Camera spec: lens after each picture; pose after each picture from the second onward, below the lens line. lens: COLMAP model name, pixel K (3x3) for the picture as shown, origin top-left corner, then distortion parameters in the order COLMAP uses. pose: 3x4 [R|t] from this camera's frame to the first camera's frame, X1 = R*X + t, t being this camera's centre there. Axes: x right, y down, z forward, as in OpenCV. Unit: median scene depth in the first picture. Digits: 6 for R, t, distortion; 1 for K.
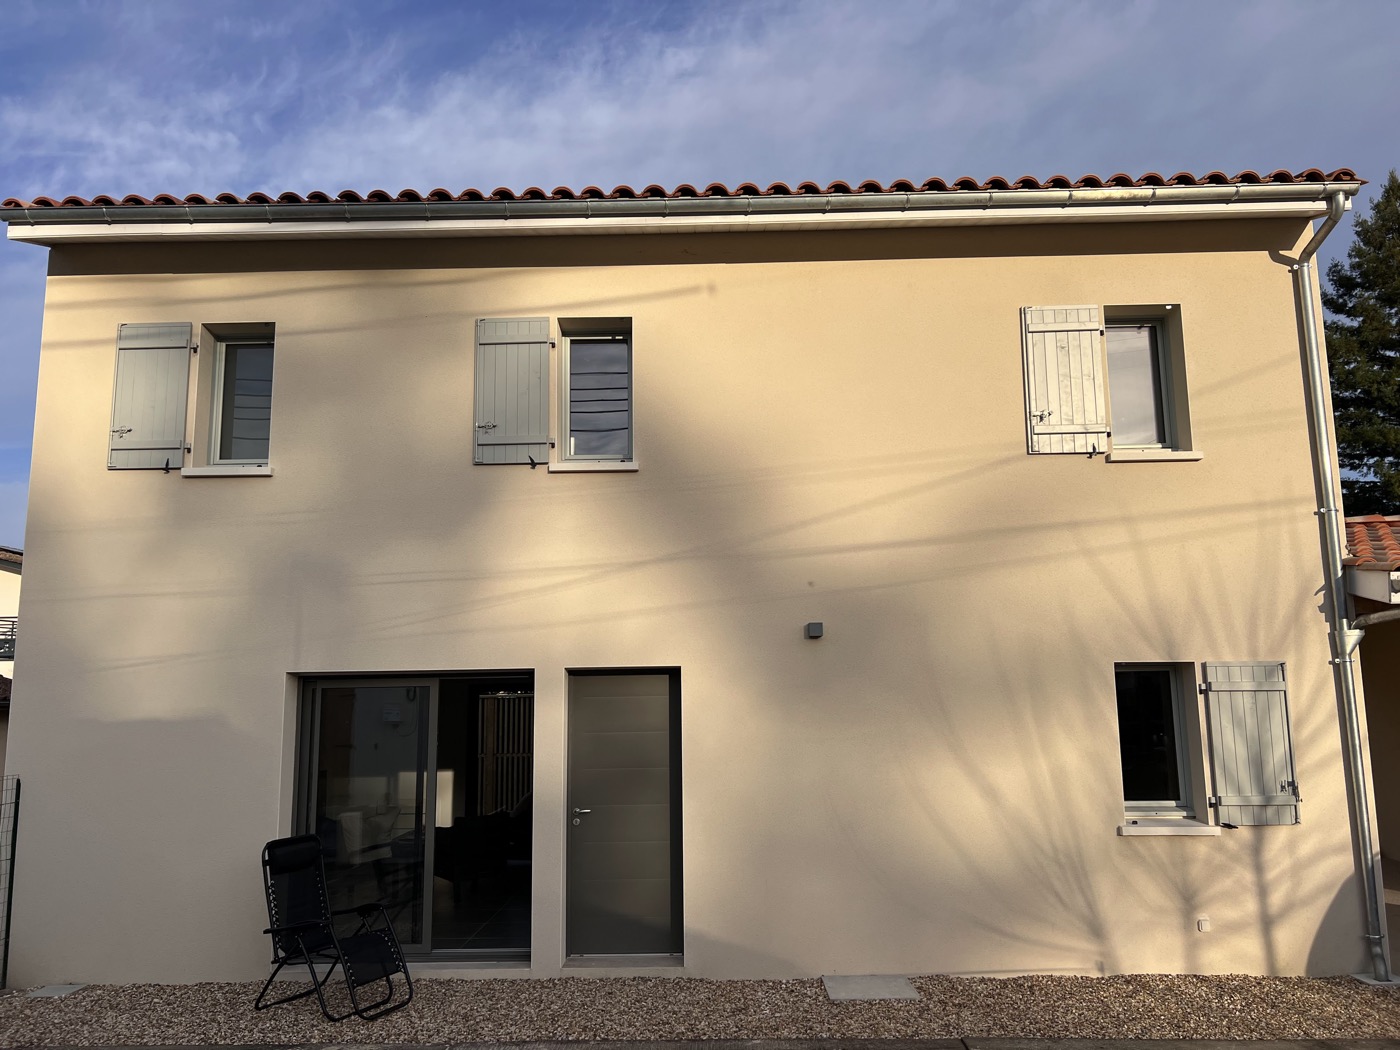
lens RADIAL K [[1212.7, 0, 632.6], [0, 1212.7, 517.9], [0, 0, 1]] dist [0.204200, -0.394162]
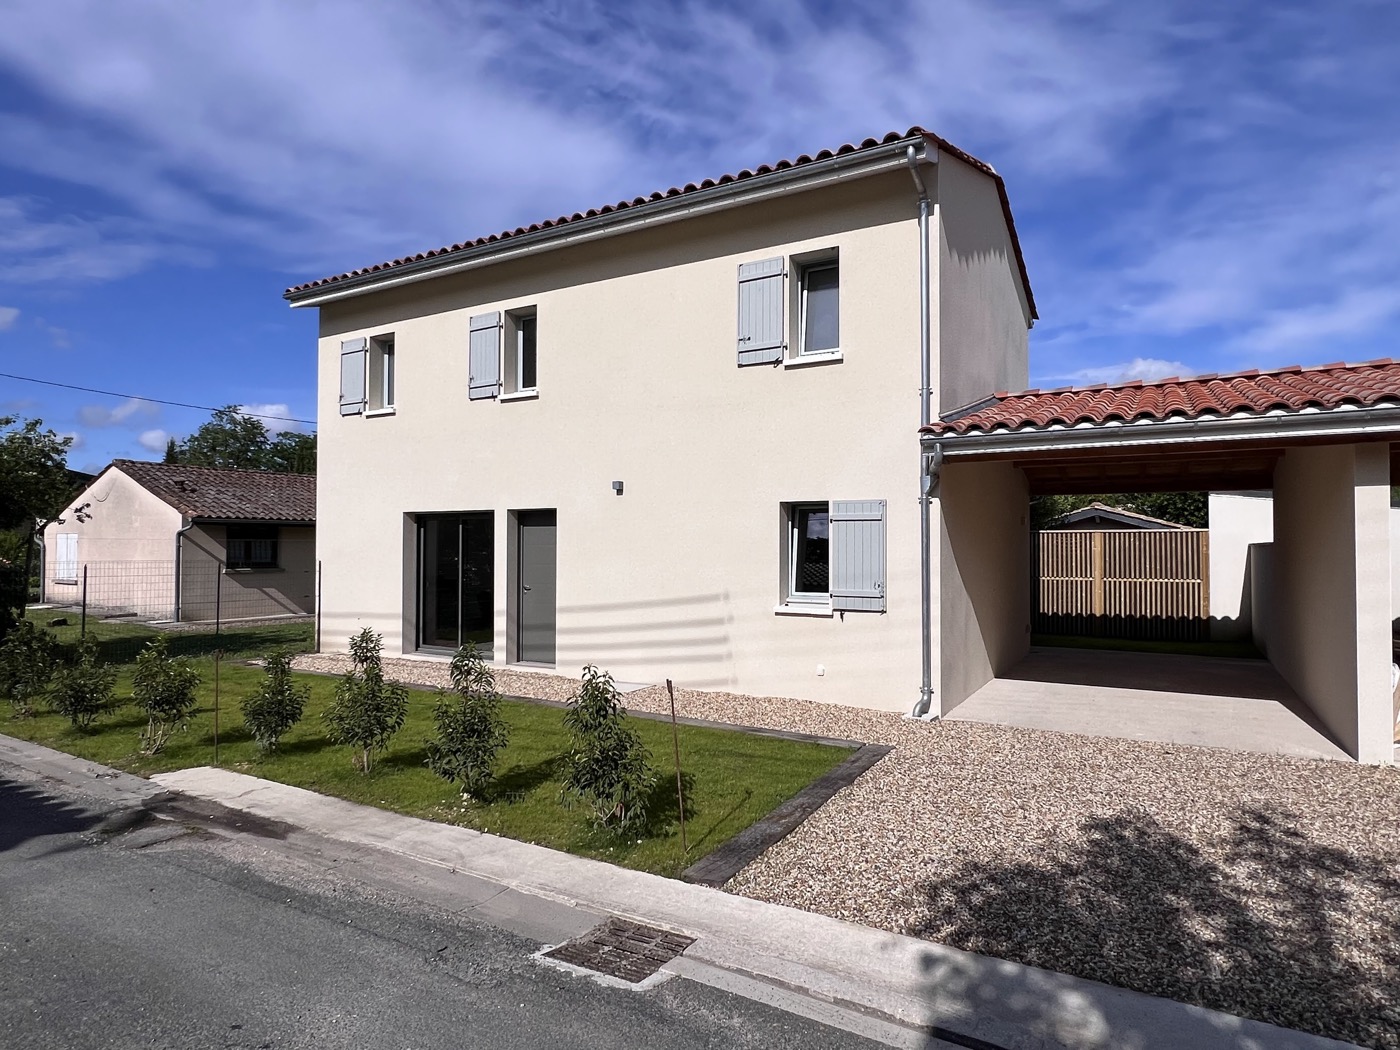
lens RADIAL K [[937.4, 0, 699.4], [0, 937.4, 557.5], [0, 0, 1]] dist [0.022255, 0.000041]
pose [[0.836168, 0.024142, -0.547942, 0.931042], [0.080290, 0.982880, 0.165830, -0.017026], [0.542565, -0.182656, 0.819915, -0.019582]]
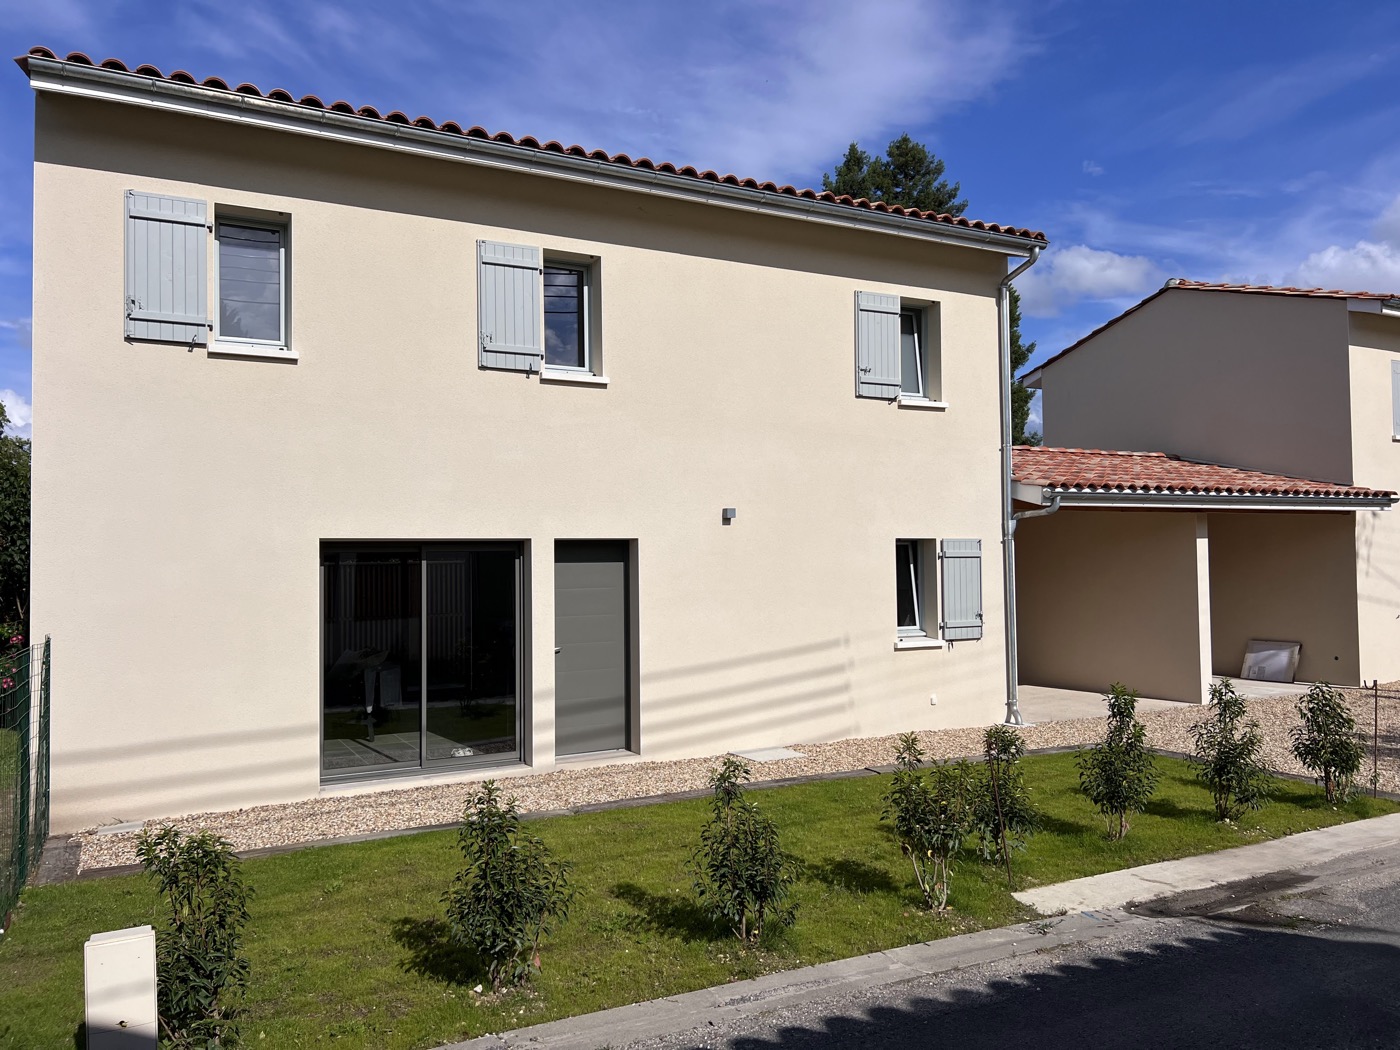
lens RADIAL K [[1051.1, 0, 699.8], [0, 1051.1, 537.4], [0, 0, 1]] dist [0.066742, -0.076529]
pose [[0.871604, 0.015180, 0.489976, -0.461661], [-0.070132, 0.993100, 0.093990, 0.009213], [-0.485168, -0.116285, 0.866654, -0.012628]]
